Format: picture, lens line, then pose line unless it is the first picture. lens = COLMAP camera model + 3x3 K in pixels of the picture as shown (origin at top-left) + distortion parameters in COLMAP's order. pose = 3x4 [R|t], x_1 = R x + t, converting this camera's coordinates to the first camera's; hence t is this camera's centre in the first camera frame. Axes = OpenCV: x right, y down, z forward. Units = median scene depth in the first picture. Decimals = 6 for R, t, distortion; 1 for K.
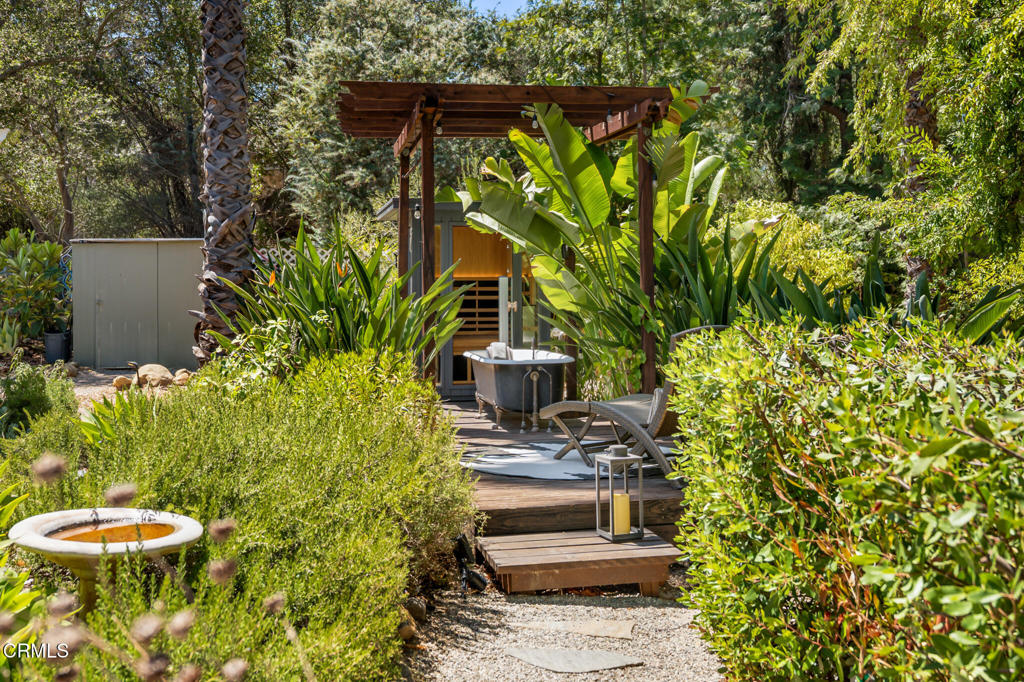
lens RADIAL K [[1066.2, 0, 511.8], [0, 1066.2, 339.8], [0, 0, 1]] dist [-0.001125, 0.000000]
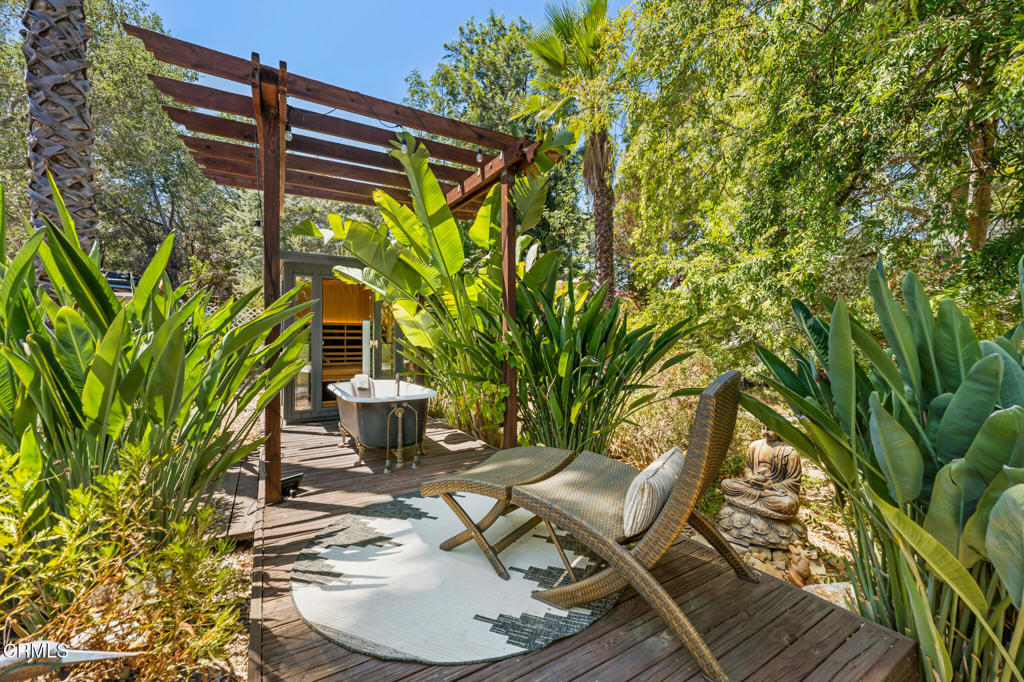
lens RADIAL K [[412.5, 0, 518.4], [0, 412.5, 337.1], [0, 0, 1]] dist [-0.001679, 0.000429]
pose [[0.940037, 0.006757, 0.341005, -0.005550], [0.011006, 0.998682, -0.050129, -0.014109], [-0.340895, 0.050876, 0.938724, 0.522360]]
